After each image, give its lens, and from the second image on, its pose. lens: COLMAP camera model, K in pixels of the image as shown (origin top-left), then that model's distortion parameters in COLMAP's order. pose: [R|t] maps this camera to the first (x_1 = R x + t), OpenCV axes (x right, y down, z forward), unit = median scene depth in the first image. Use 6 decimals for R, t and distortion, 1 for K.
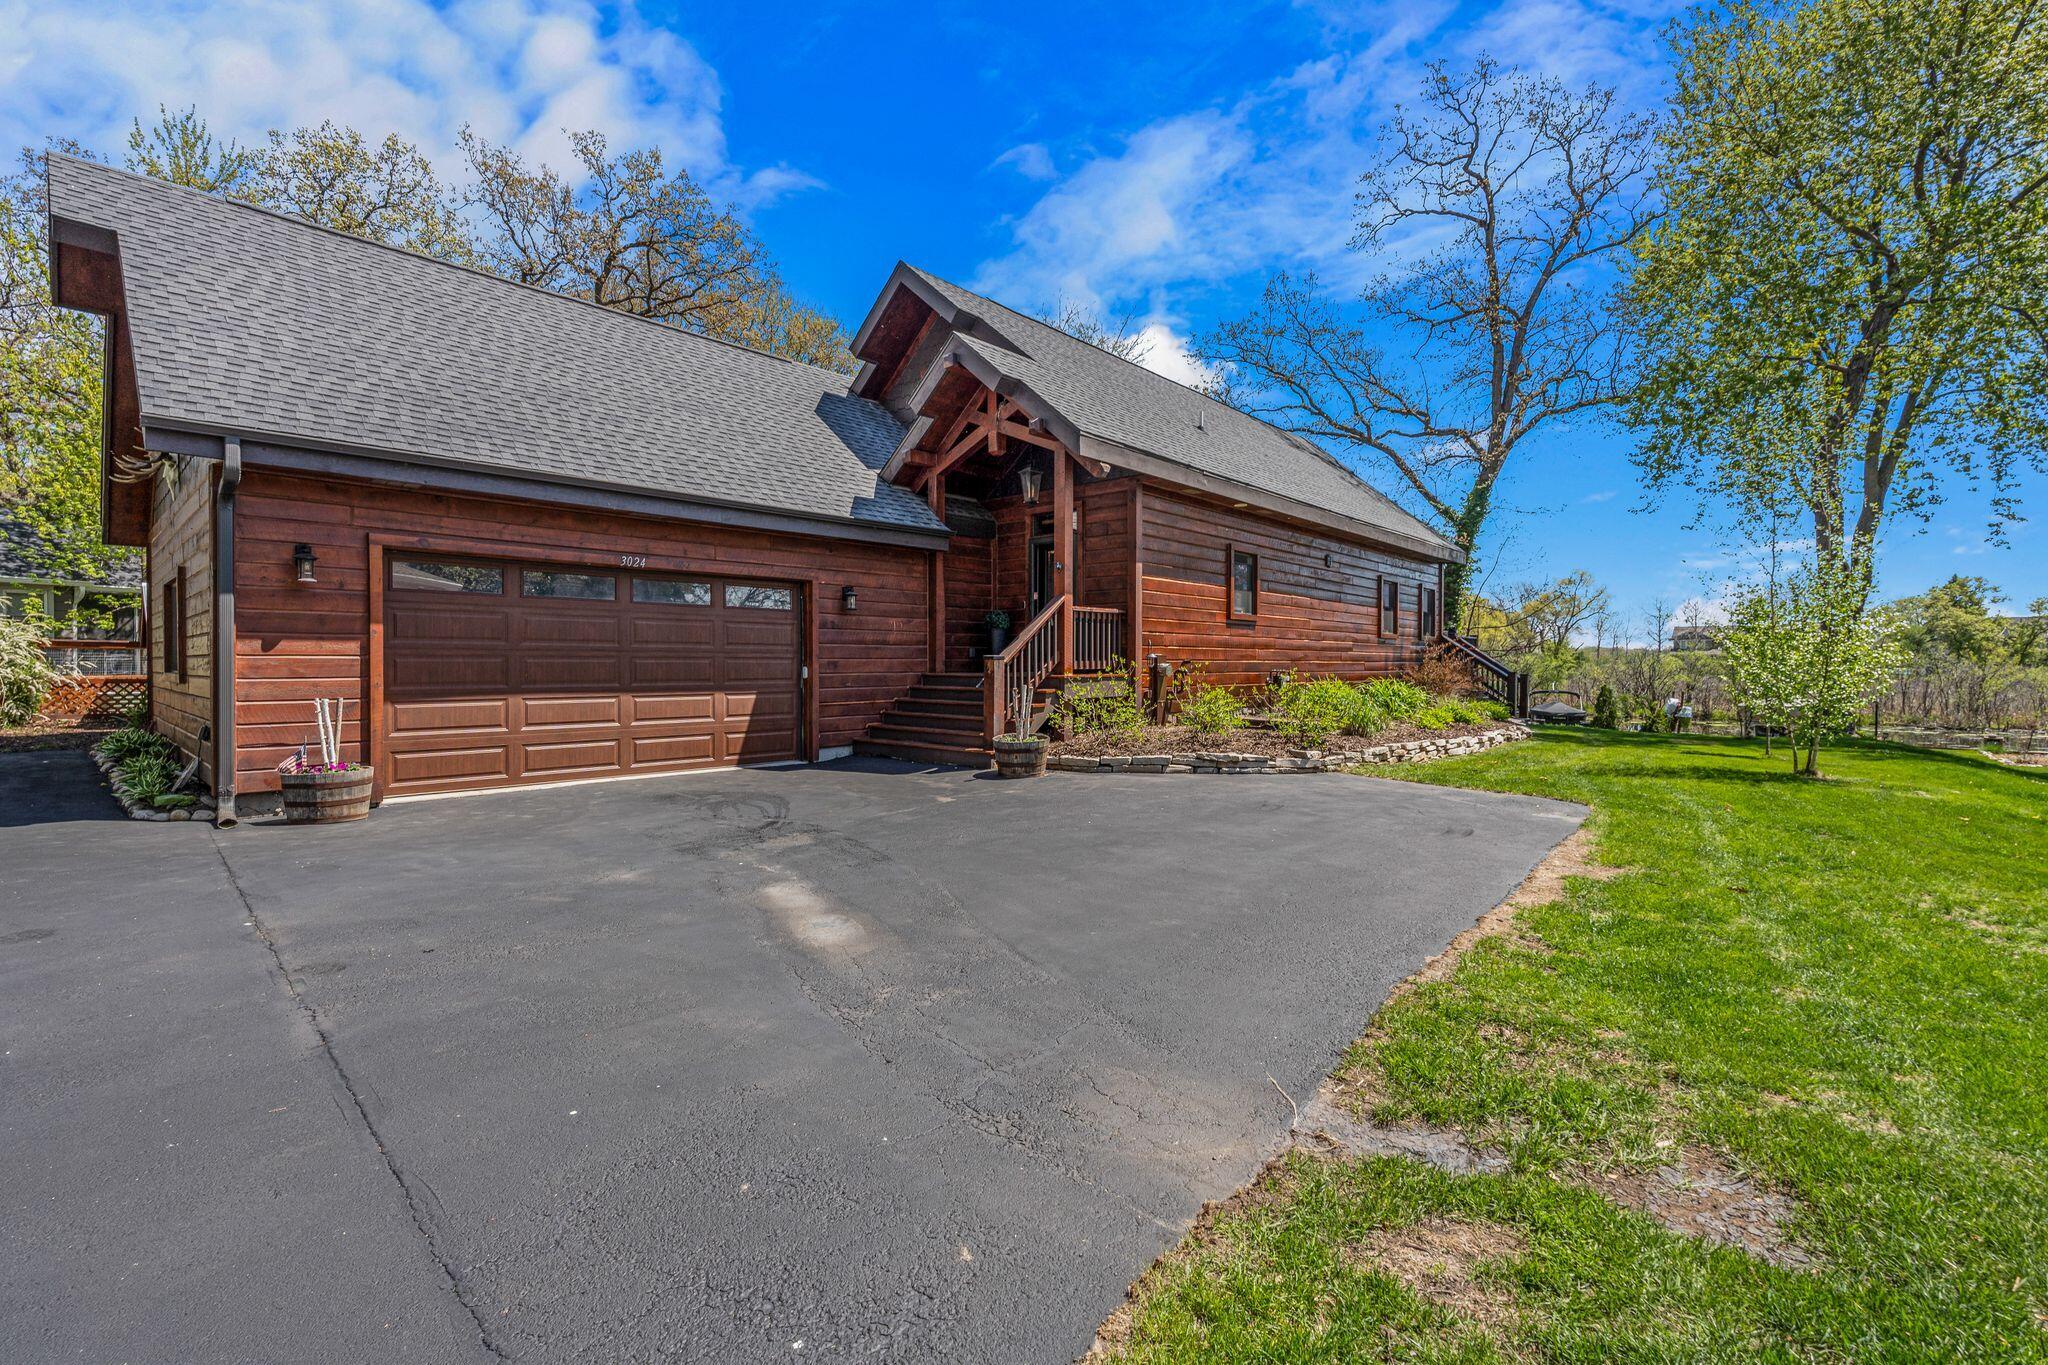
lens RADIAL K [[923.6, 0, 1007.9], [0, 923.6, 676.1], [0, 0, 1]] dist [-0.002771, -0.000551]
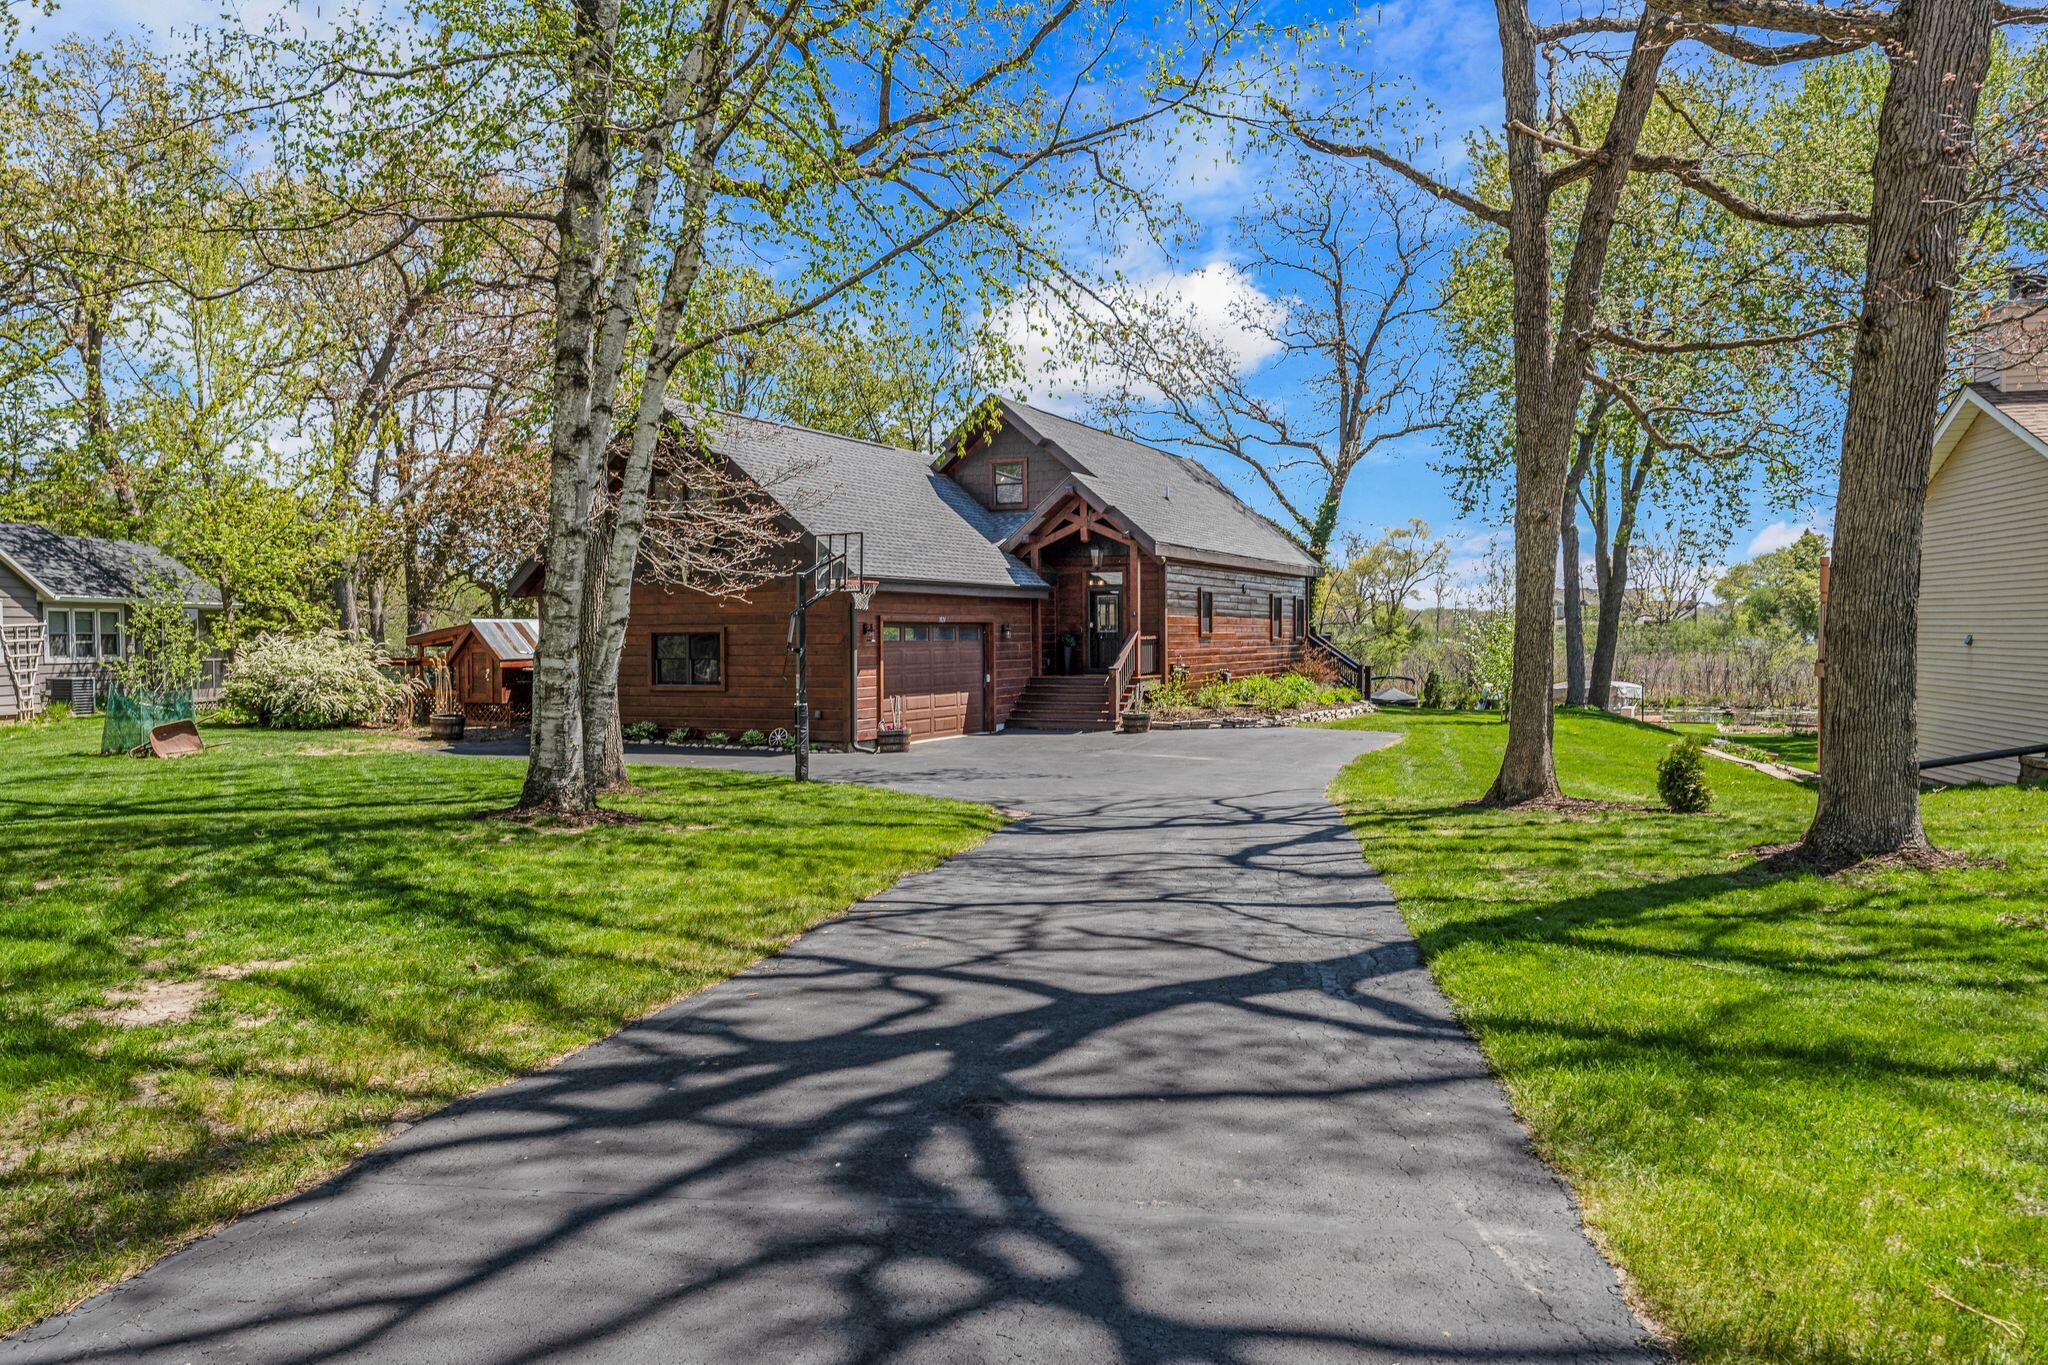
lens RADIAL K [[1499.7, 0, 1024.0], [0, 1499.7, 682.5], [0, 0, 1]] dist [-0.004187, 0.001622]
pose [[0.956117, -0.017631, 0.292455, -0.527380], [0.013167, 0.999765, 0.017227, -0.022881], [-0.292690, -0.012620, 0.956124, -0.884036]]
